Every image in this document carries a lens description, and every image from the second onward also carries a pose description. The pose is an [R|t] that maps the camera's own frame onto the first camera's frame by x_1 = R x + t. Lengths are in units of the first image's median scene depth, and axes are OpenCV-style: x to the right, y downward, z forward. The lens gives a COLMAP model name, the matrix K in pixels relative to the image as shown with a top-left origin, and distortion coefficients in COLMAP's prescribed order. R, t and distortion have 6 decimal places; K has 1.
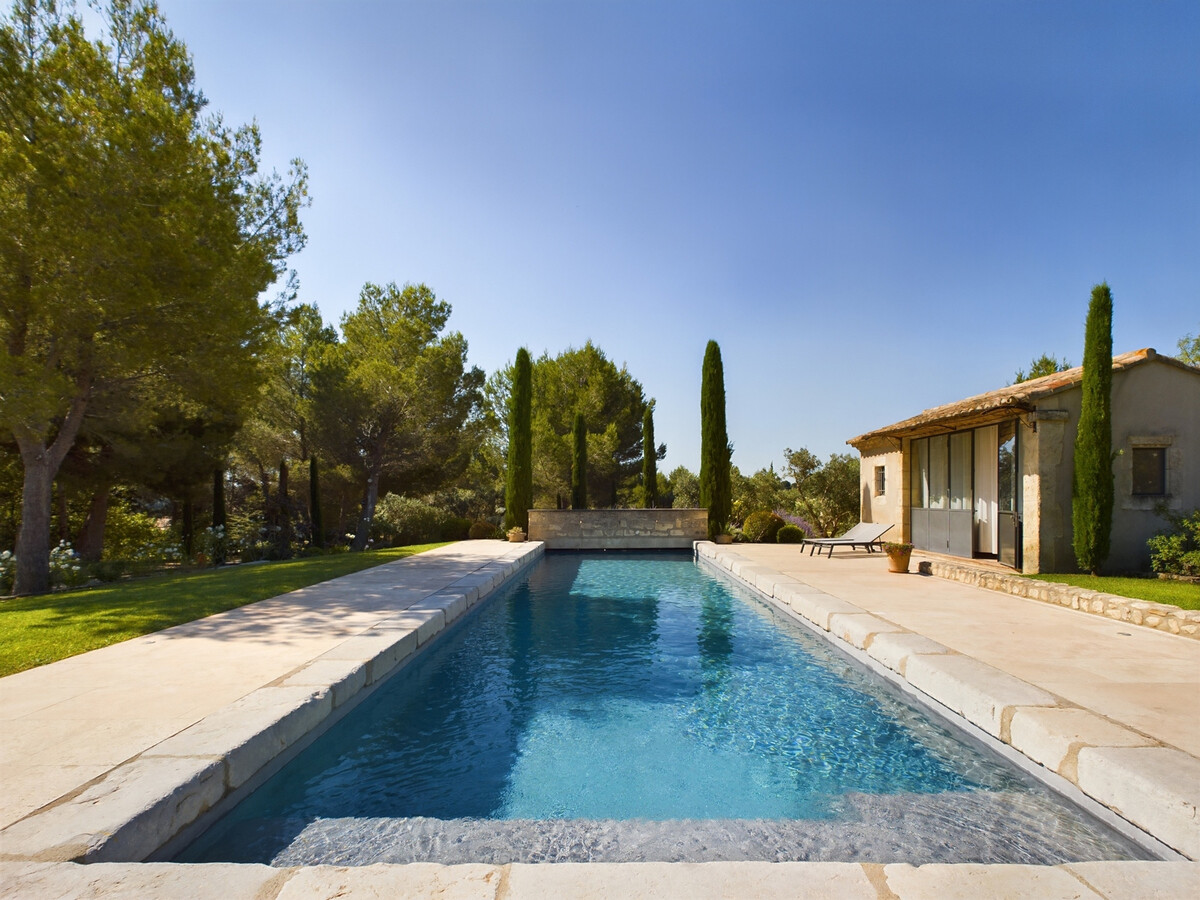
lens RADIAL K [[629.2, 0, 600.5], [0, 629.2, 500.8], [0, 0, 1]] dist [0.000022, 0.000184]
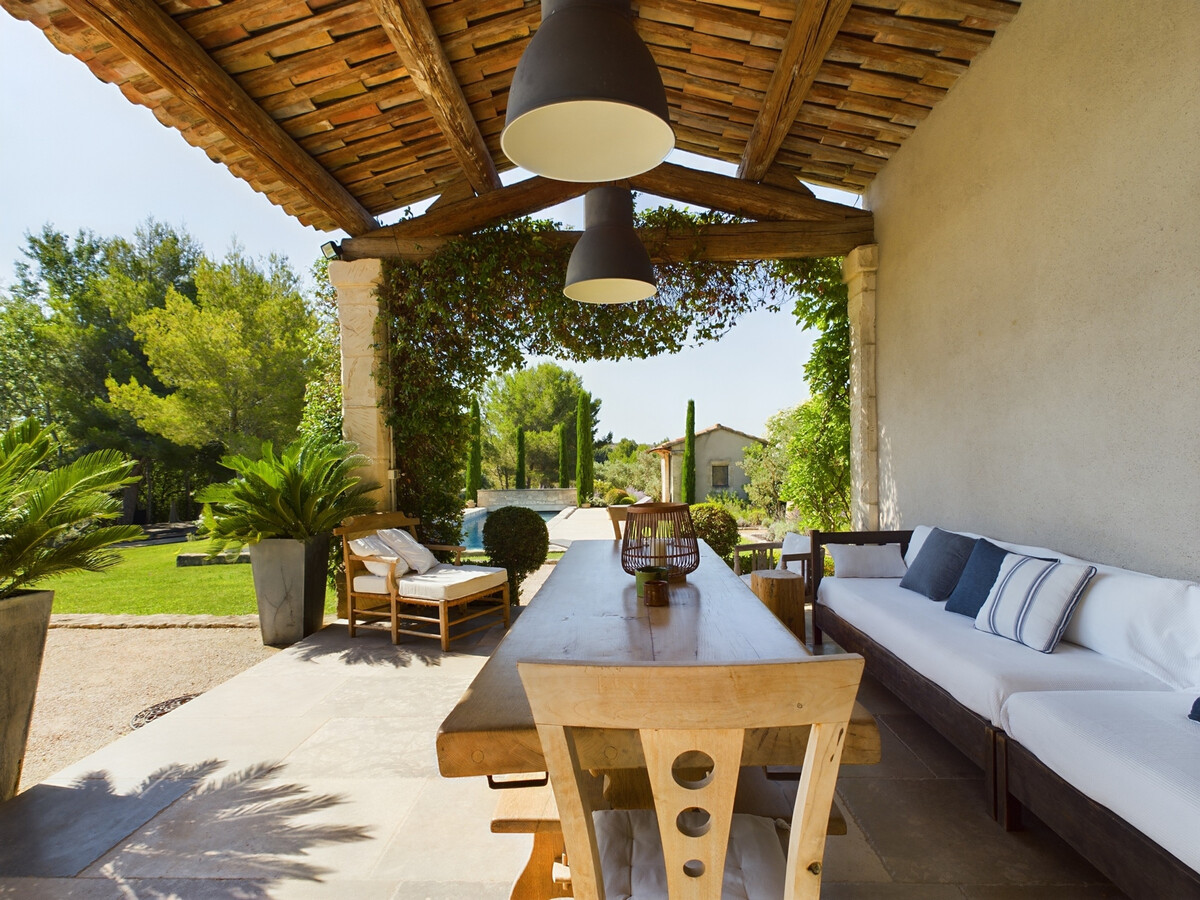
lens RADIAL K [[632.6, 0, 600.1], [0, 632.6, 460.5], [0, 0, 1]] dist [0.000870, -0.000054]
pose [[0.999580, -0.009404, -0.027401, 0.342005], [0.009164, 0.999919, -0.008882, -0.061066], [0.027482, 0.008627, 0.999585, -0.951011]]
